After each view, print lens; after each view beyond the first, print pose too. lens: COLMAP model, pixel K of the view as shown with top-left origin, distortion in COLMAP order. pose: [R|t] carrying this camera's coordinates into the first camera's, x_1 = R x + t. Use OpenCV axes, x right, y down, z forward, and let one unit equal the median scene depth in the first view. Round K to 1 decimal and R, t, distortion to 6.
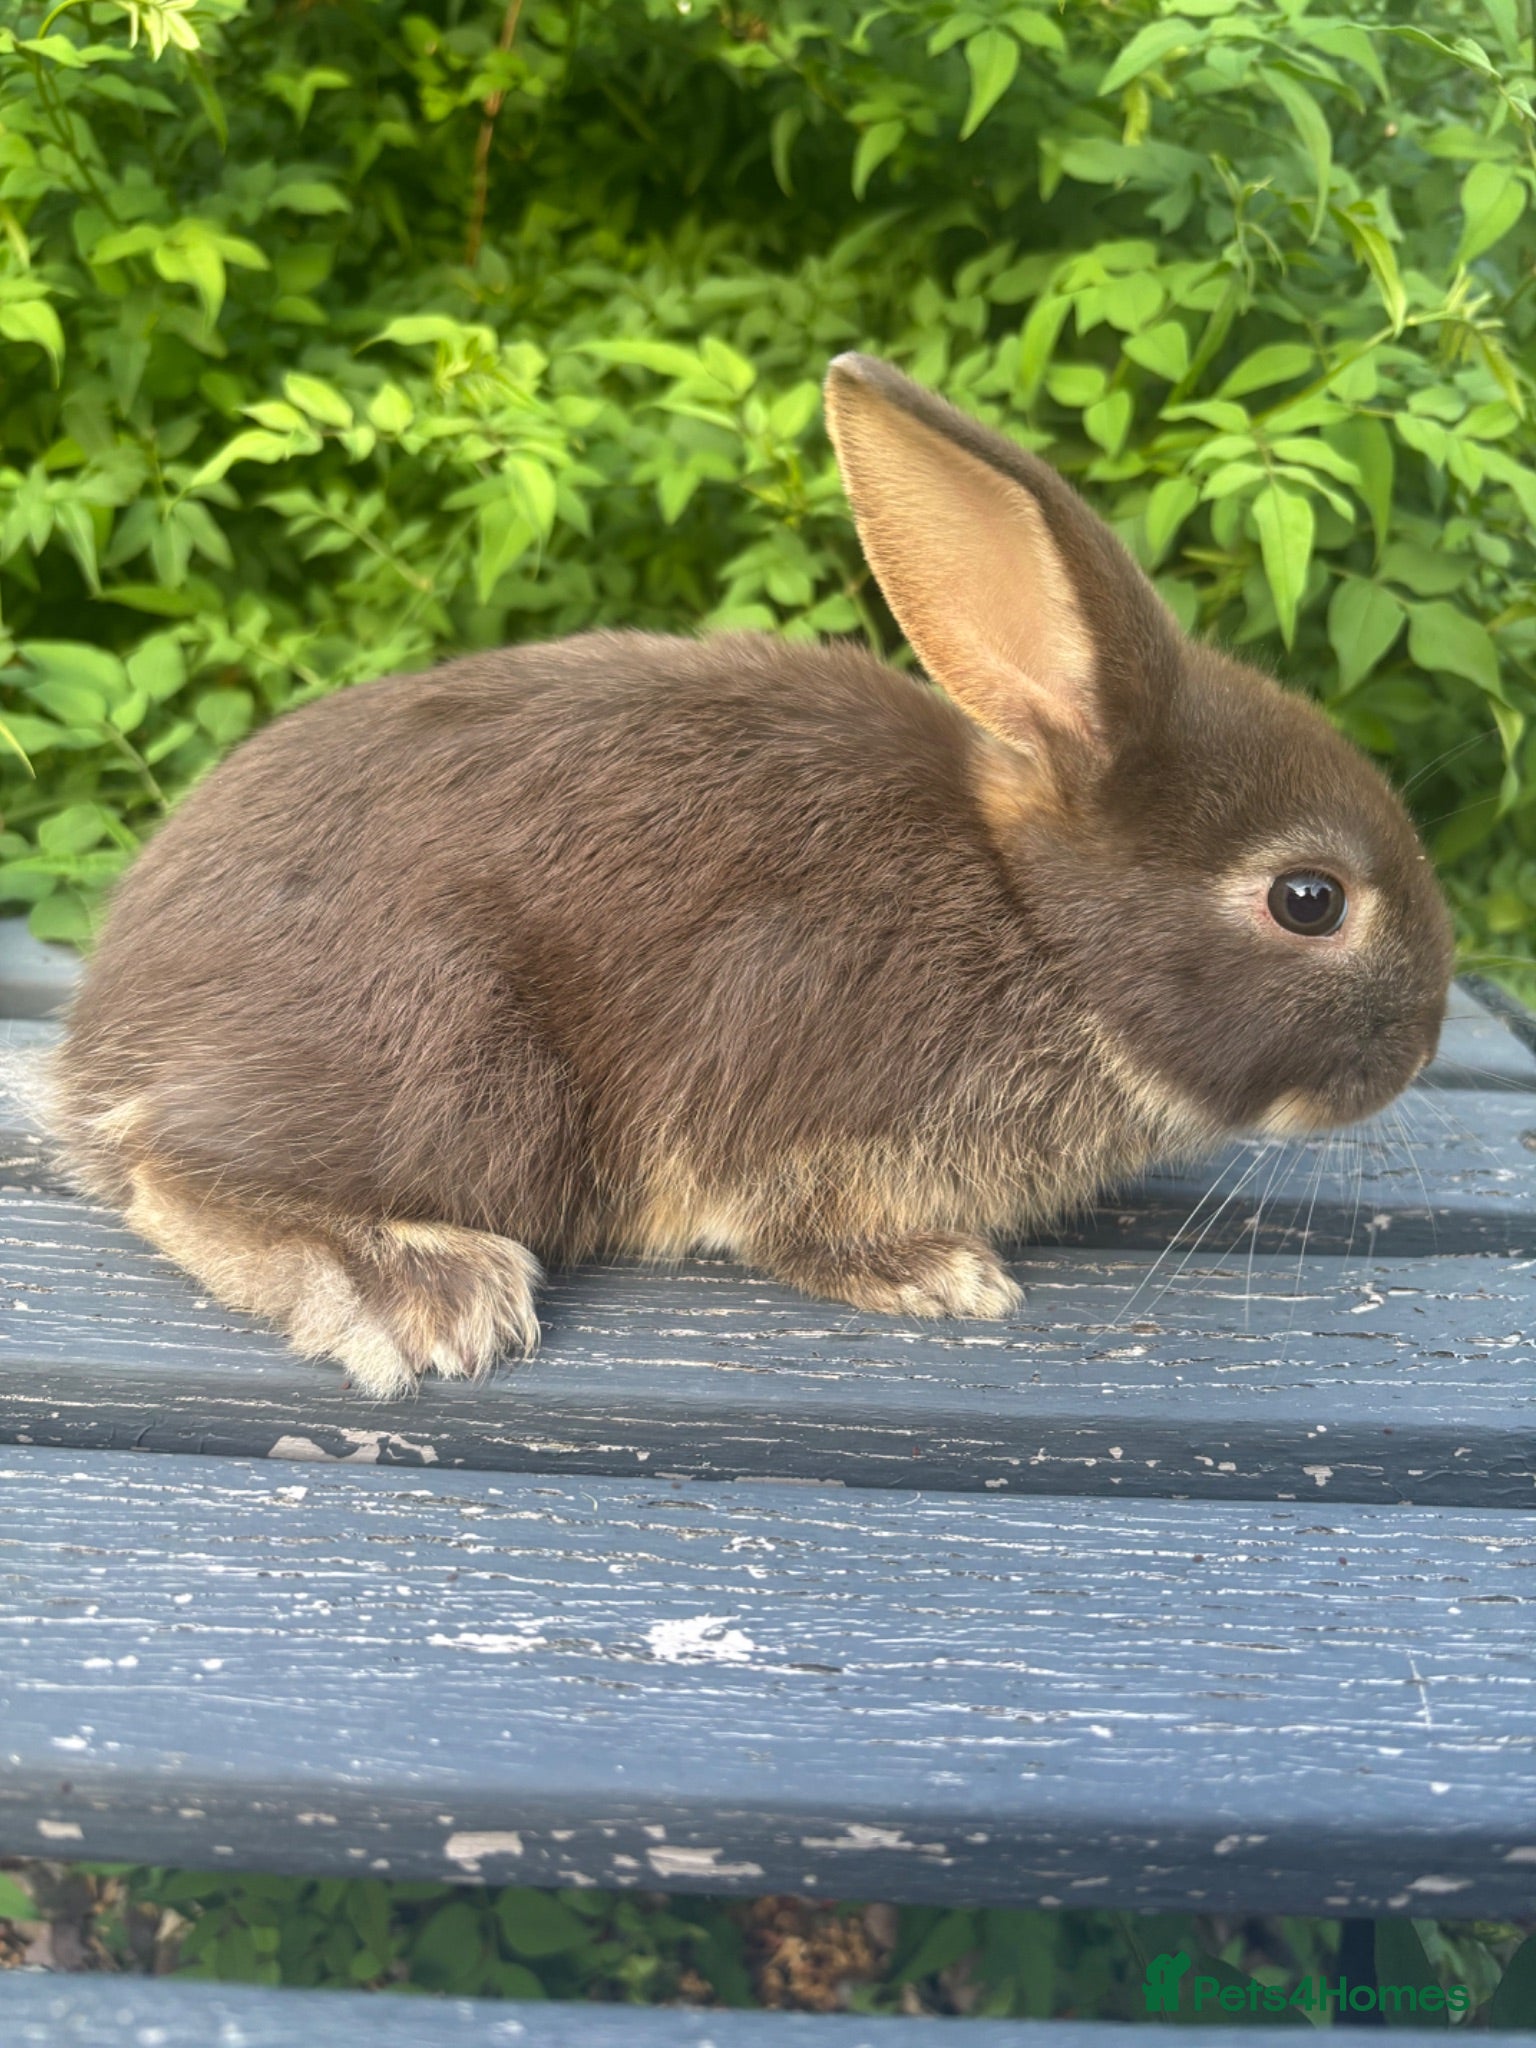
lens RADIAL K [[825.2, 0, 769.4], [0, 825.2, 1008.6], [0, 0, 1]] dist [-0.002349, 0.000703]
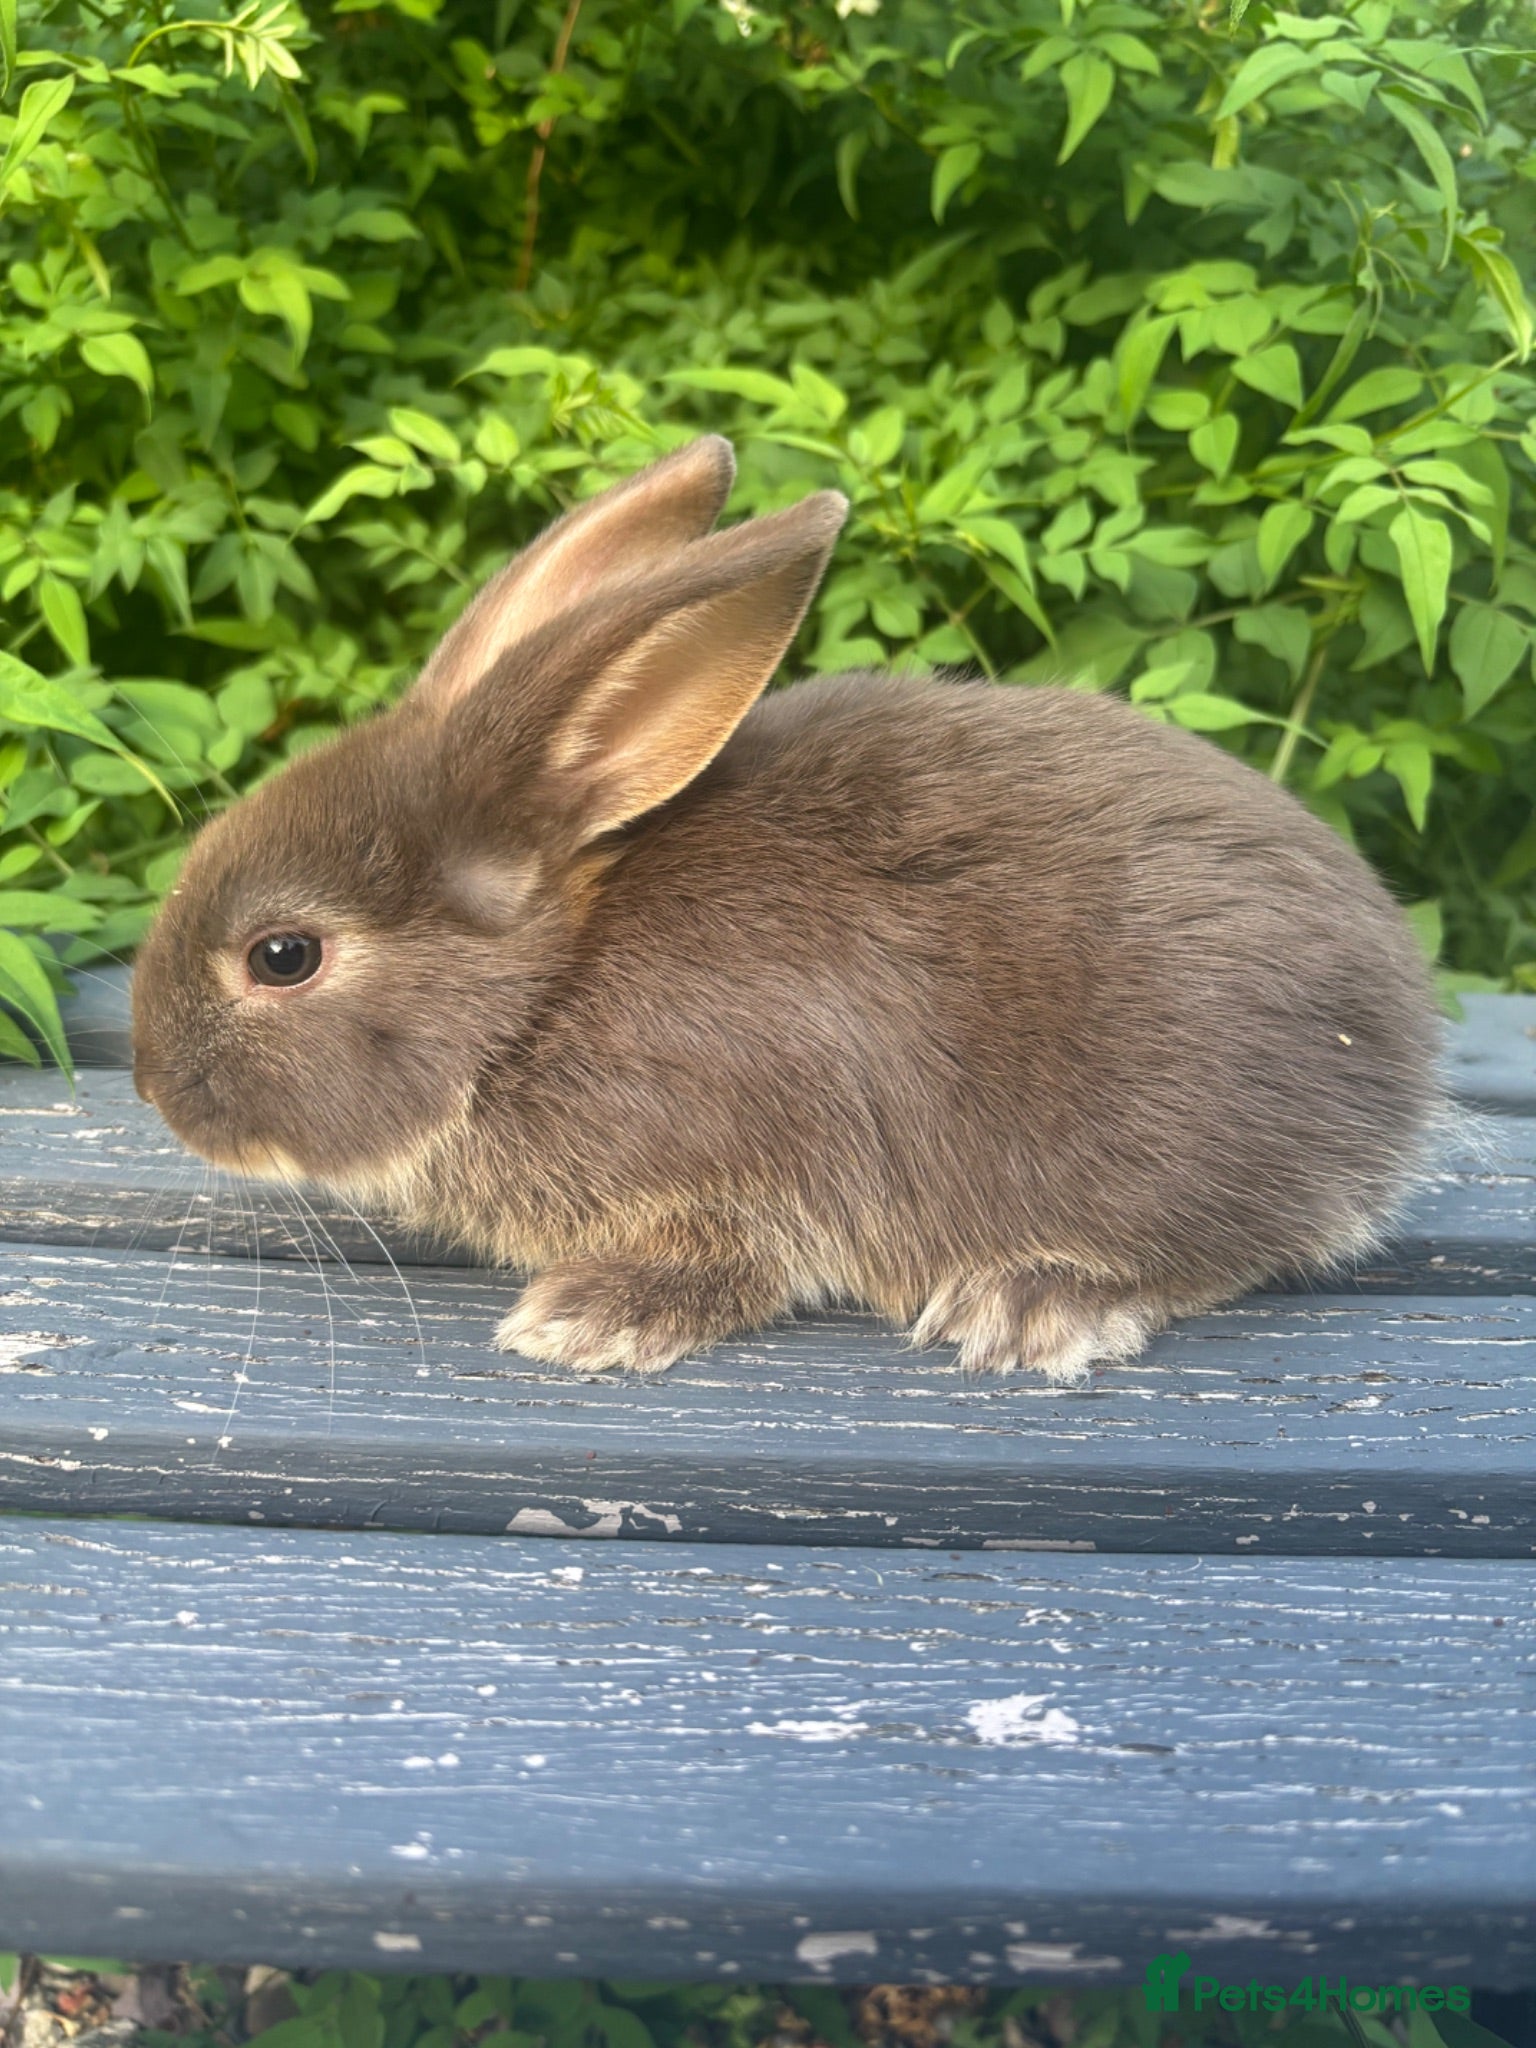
lens RADIAL K [[823.7, 0, 768.0], [0, 823.7, 1024.0], [0, 0, 1]] dist [-0.001024, 0.000438]
pose [[0.999851, -0.015253, 0.008118, -0.288867], [0.015250, 0.999884, 0.000348, -0.049290], [-0.008122, -0.000225, 0.999967, 0.021346]]
